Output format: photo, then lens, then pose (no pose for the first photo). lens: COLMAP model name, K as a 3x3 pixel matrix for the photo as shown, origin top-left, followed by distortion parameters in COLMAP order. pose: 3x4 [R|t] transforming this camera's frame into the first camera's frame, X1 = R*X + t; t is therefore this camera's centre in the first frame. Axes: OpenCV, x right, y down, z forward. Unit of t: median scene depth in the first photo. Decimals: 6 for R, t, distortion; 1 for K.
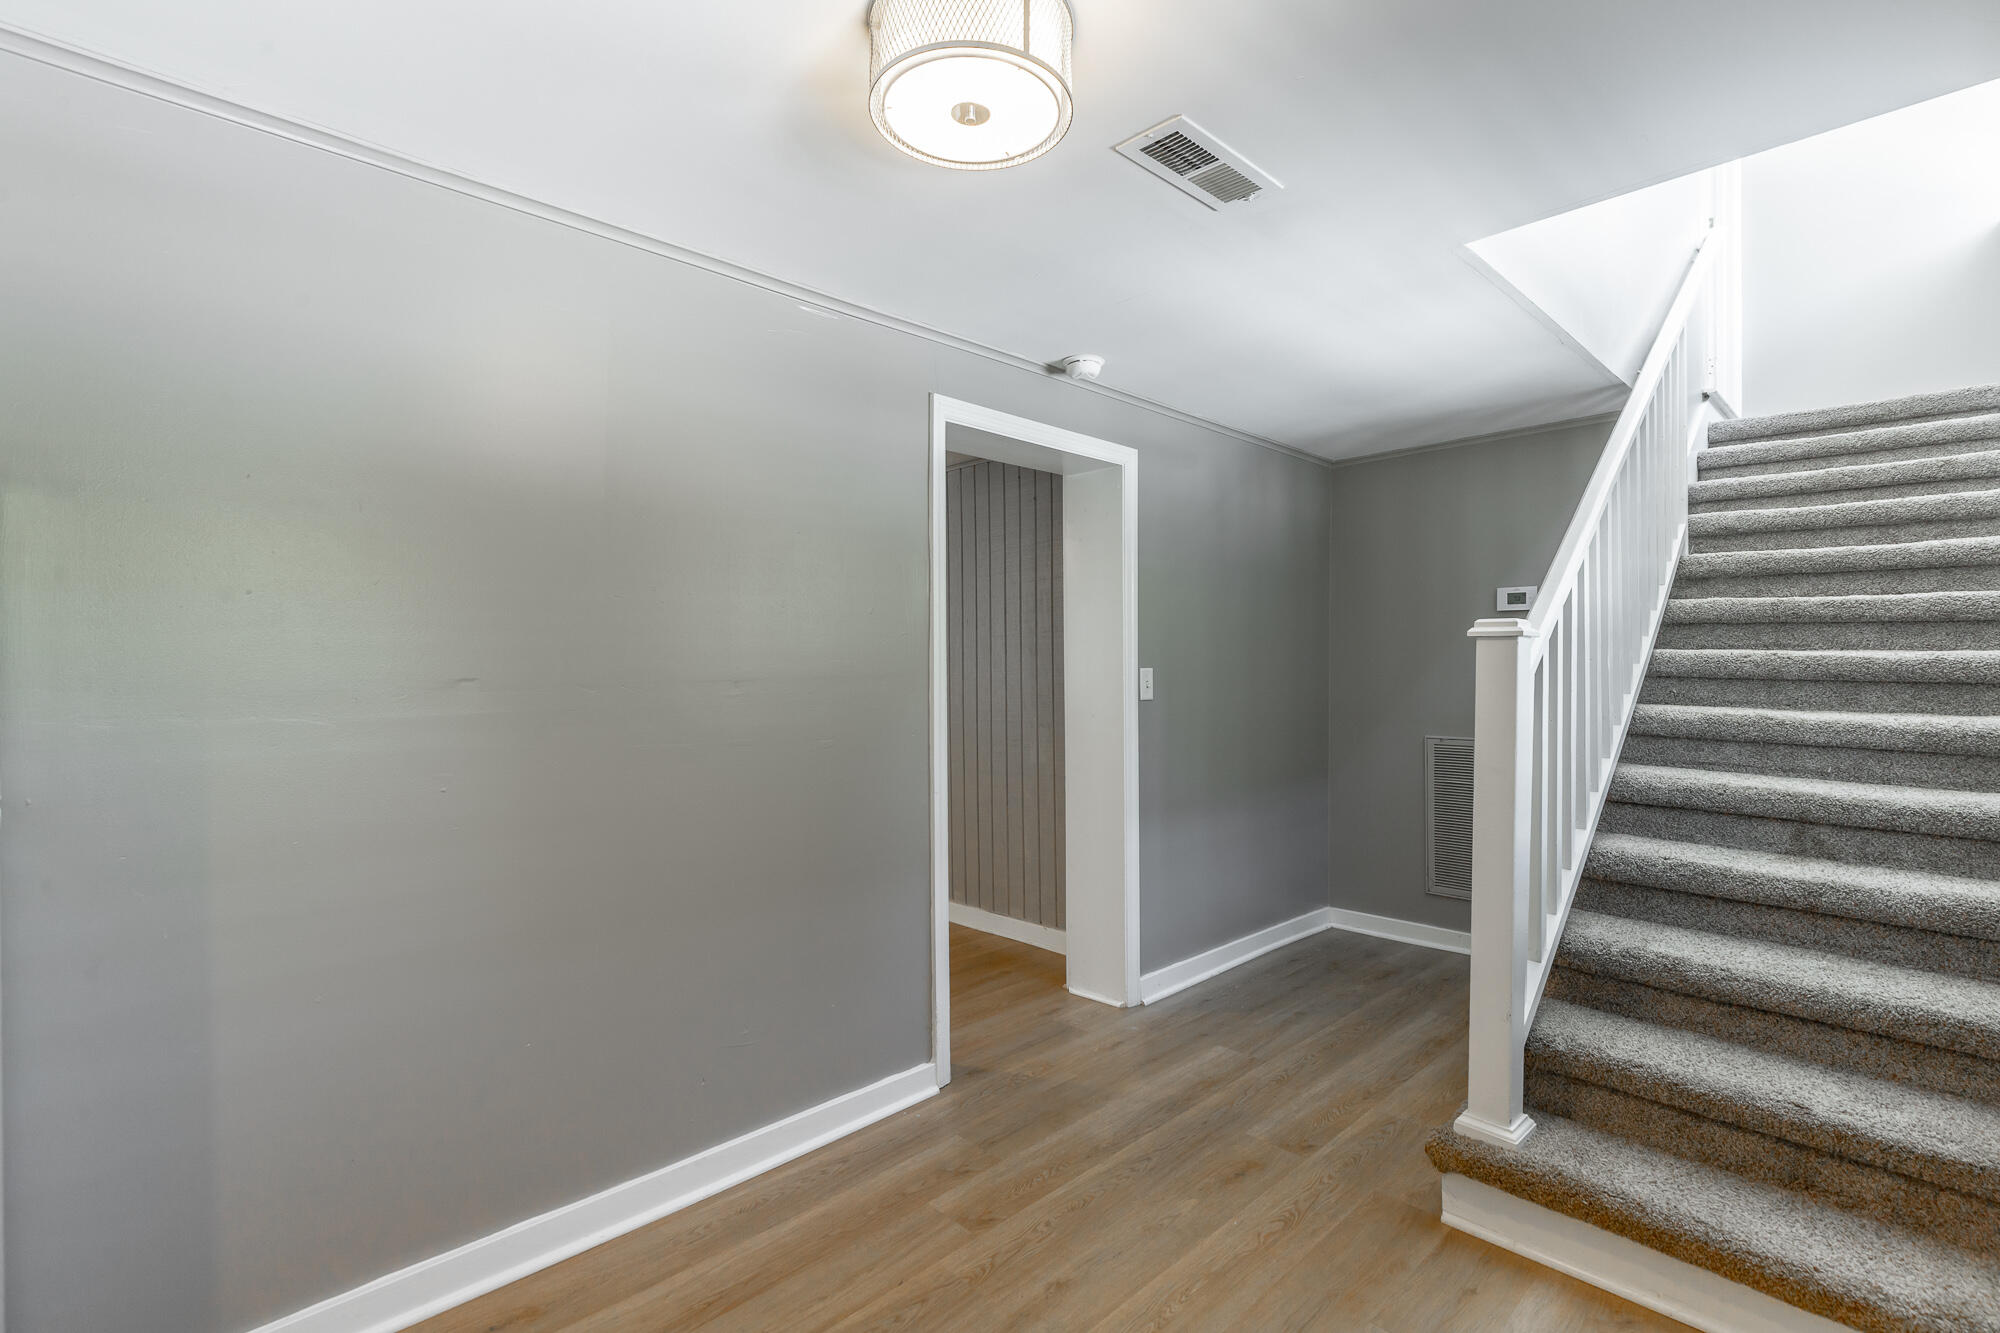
lens RADIAL K [[920.6, 0, 1001.9], [0, 920.6, 668.8], [0, 0, 1]] dist [0.004183, 0.001262]
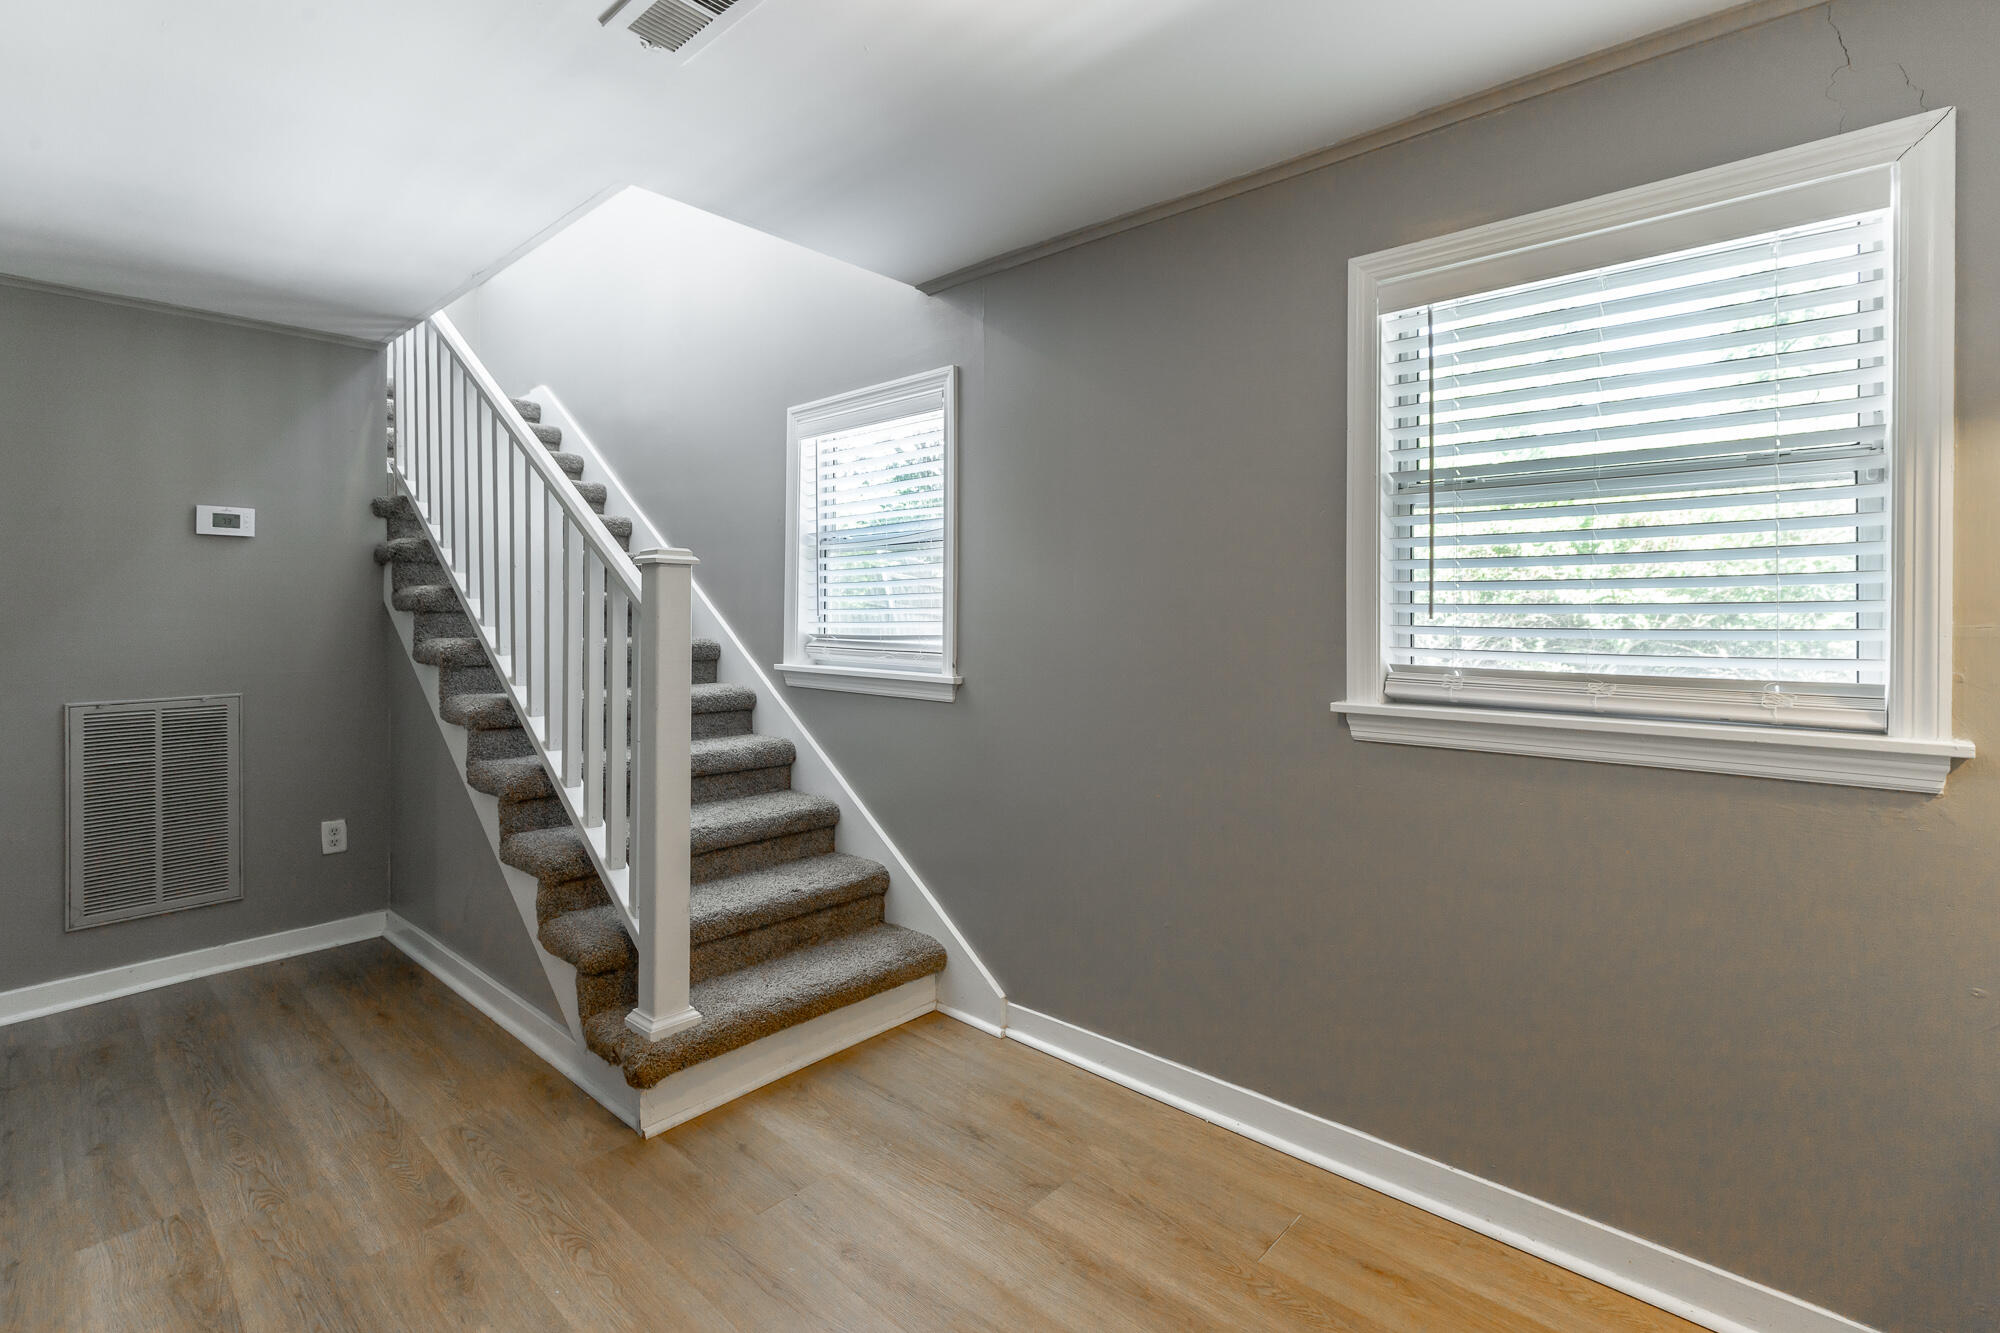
lens RADIAL K [[920.6, 0, 1024.1], [0, 920.6, 606.0], [0, 0, 1]] dist [0.004183, 0.001262]
pose [[-0.074870, 0.005968, 0.997175, -0.562802], [0.015386, 0.999870, -0.004829, 0.025676], [-0.997075, 0.014981, -0.074953, 0.648999]]
